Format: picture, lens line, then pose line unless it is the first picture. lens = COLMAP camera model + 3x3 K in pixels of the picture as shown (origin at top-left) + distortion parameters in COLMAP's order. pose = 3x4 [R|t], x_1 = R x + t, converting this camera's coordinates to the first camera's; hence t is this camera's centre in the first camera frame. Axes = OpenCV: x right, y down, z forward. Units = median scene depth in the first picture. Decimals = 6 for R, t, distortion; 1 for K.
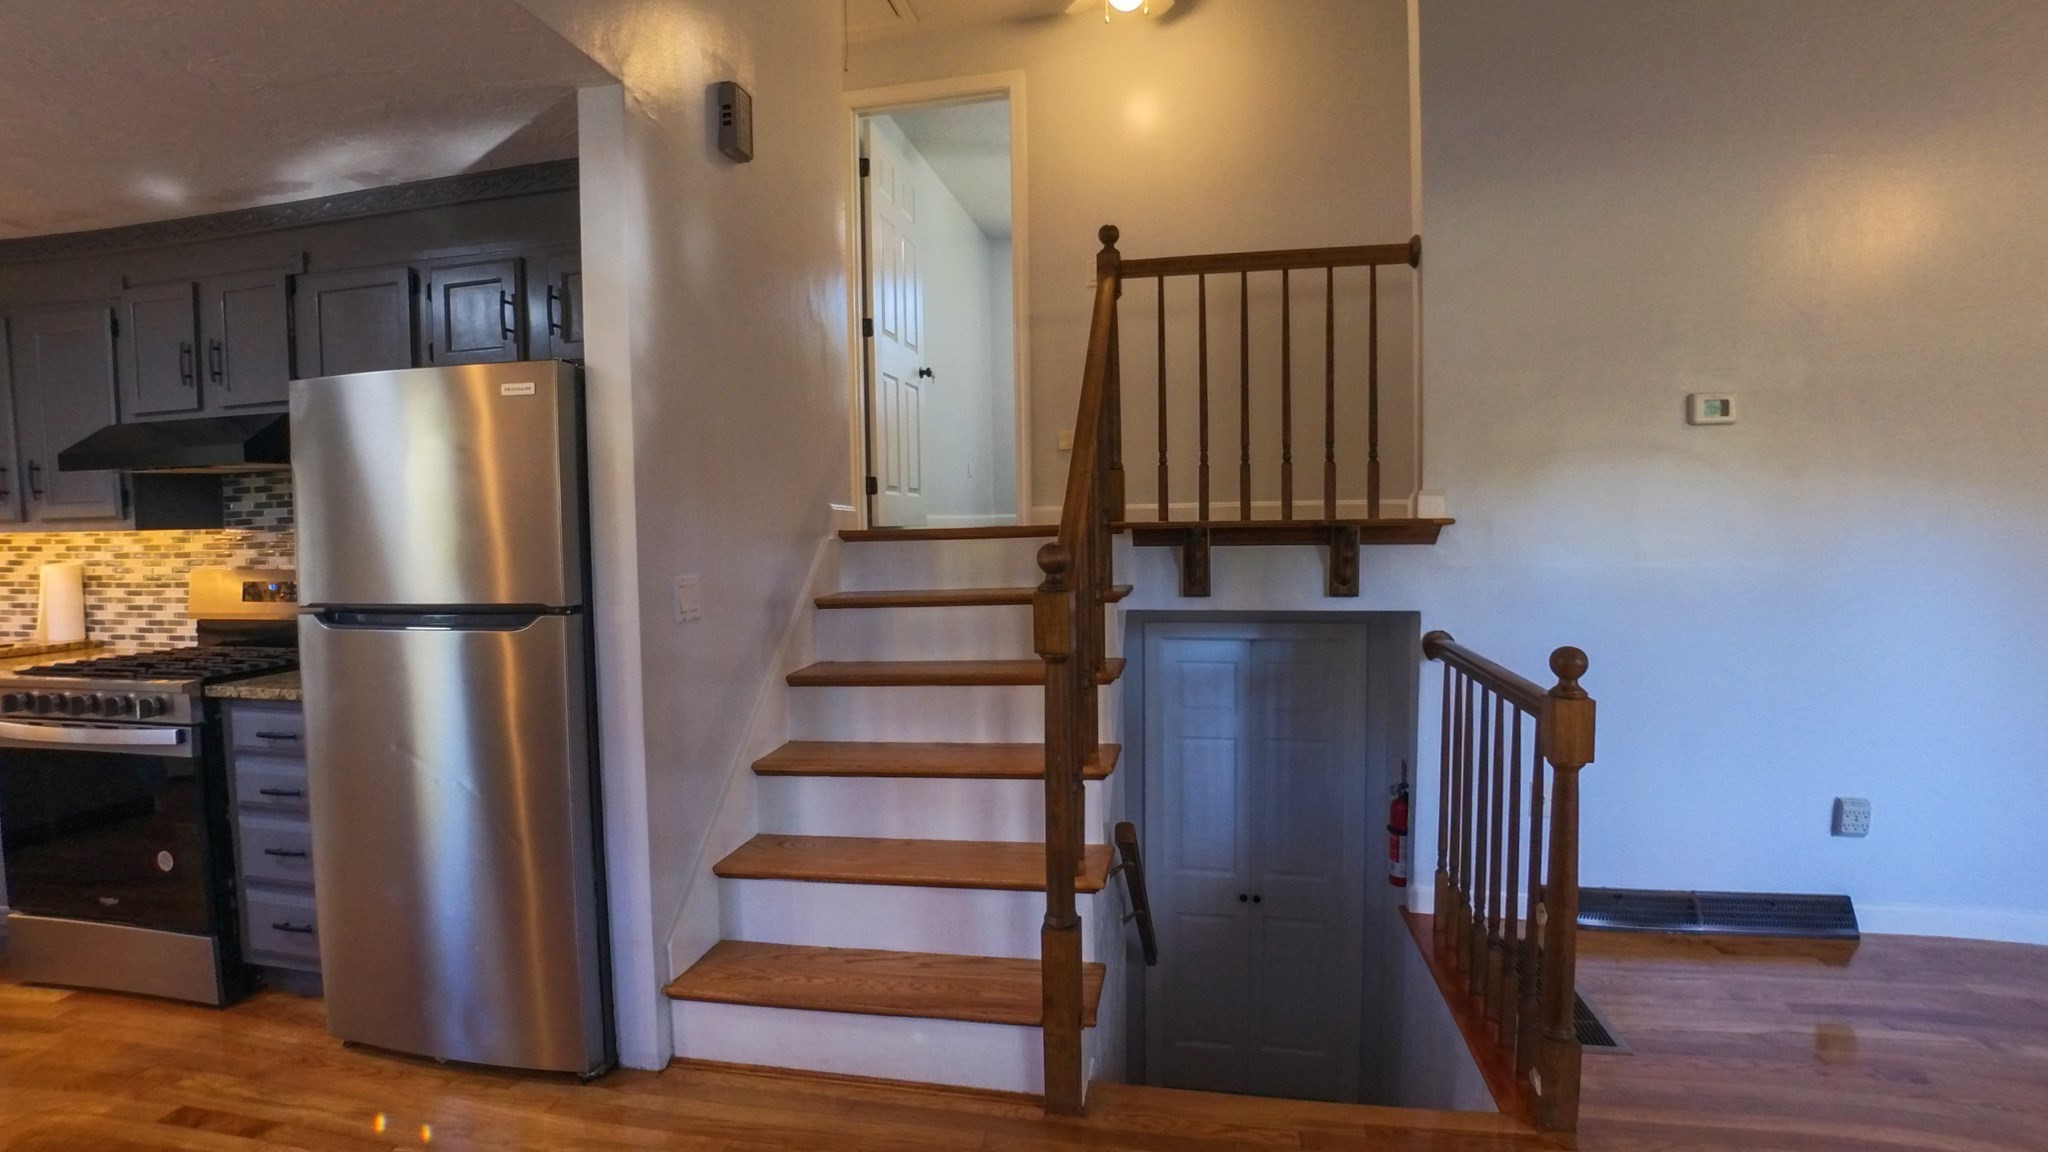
lens RADIAL K [[948.4, 0, 1019.0], [0, 948.4, 570.6], [0, 0, 1]] dist [-0.134368, 0.045349]
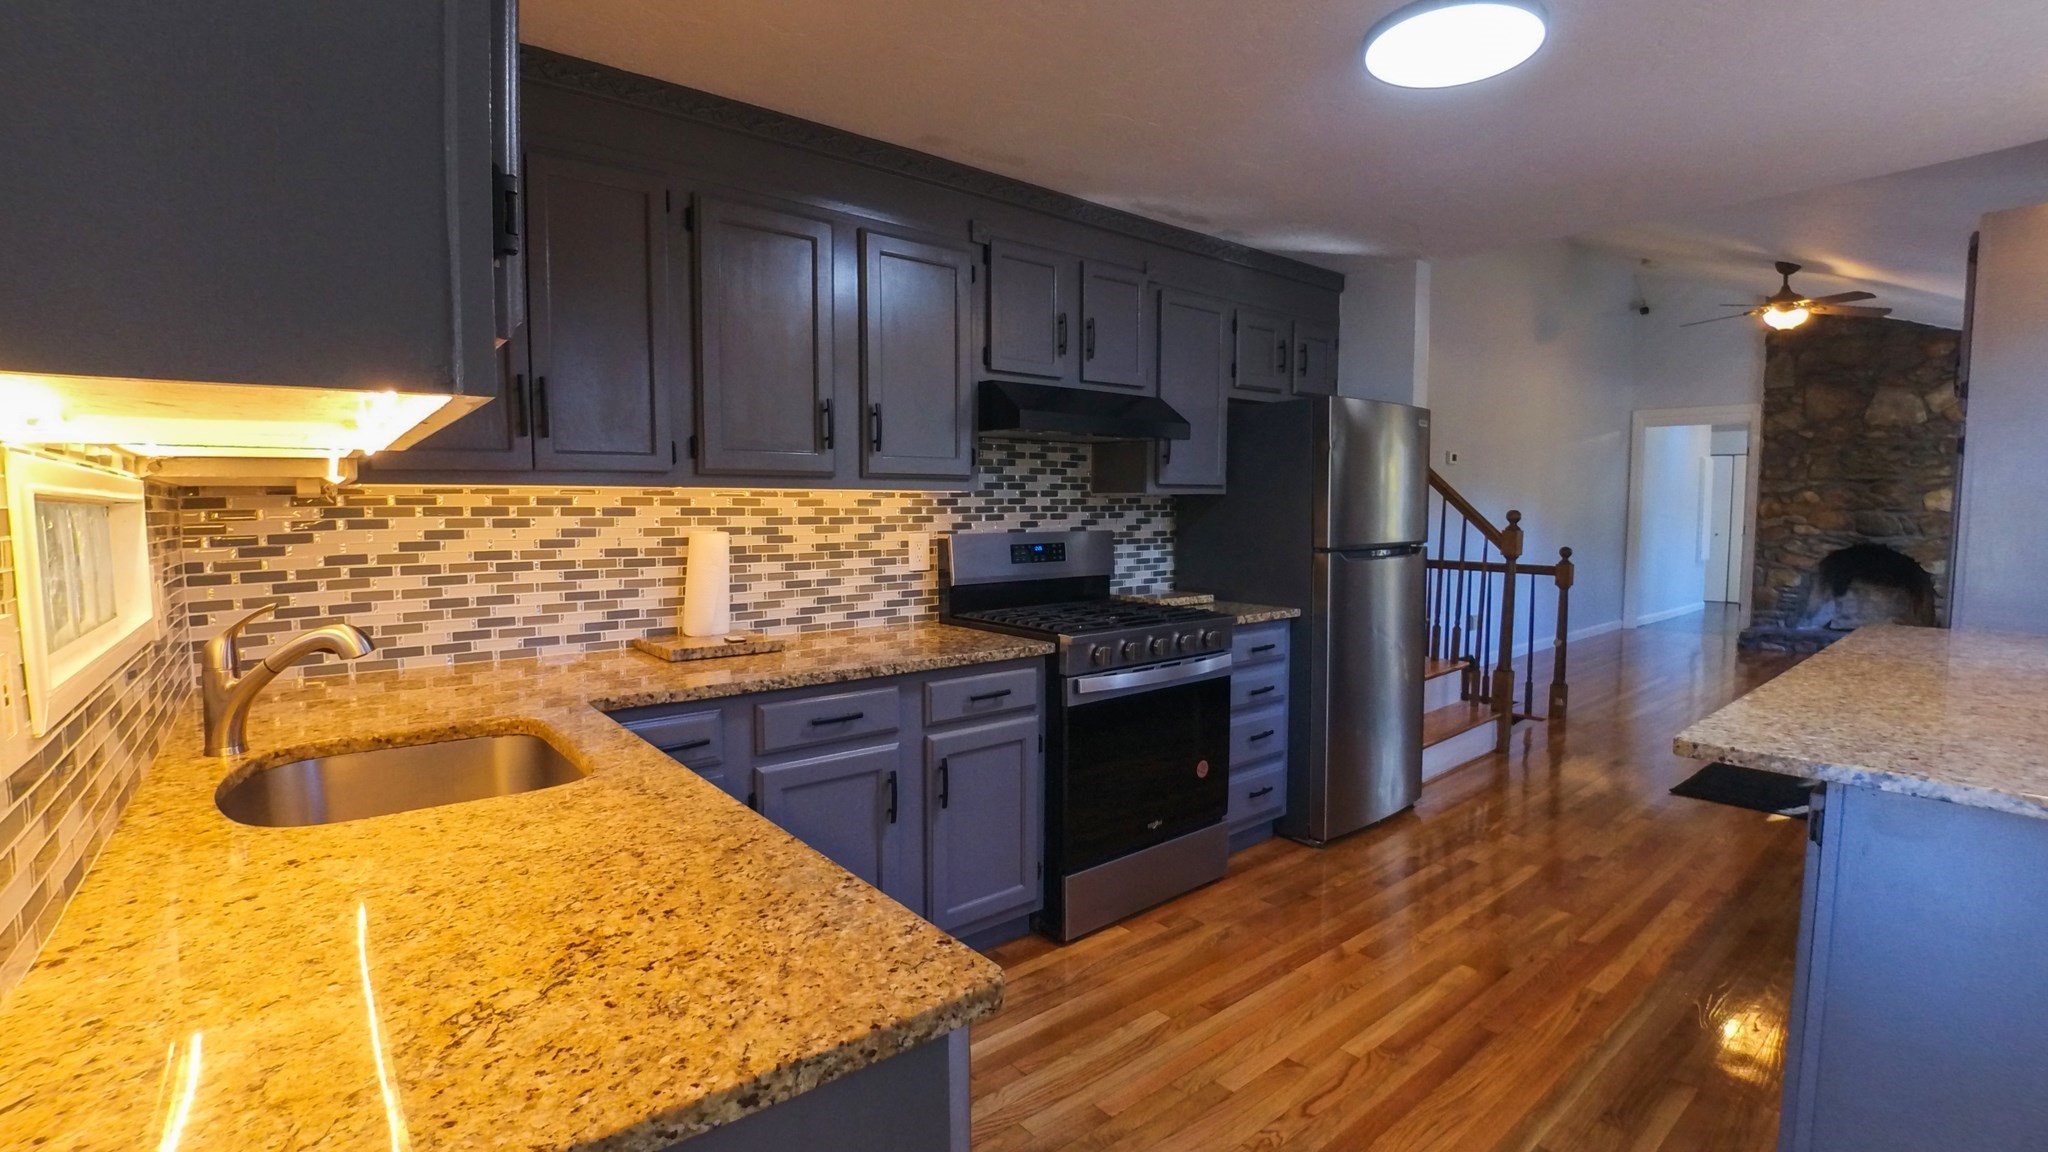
lens RADIAL K [[907.1, 0, 1028.8], [0, 907.1, 569.5], [0, 0, 1]] dist [-0.042869, -0.001363]
pose [[0.630910, -0.041456, 0.774747, -1.610582], [0.033113, 0.999100, 0.026495, 0.014007], [-0.775149, 0.008938, 0.631716, 0.298575]]
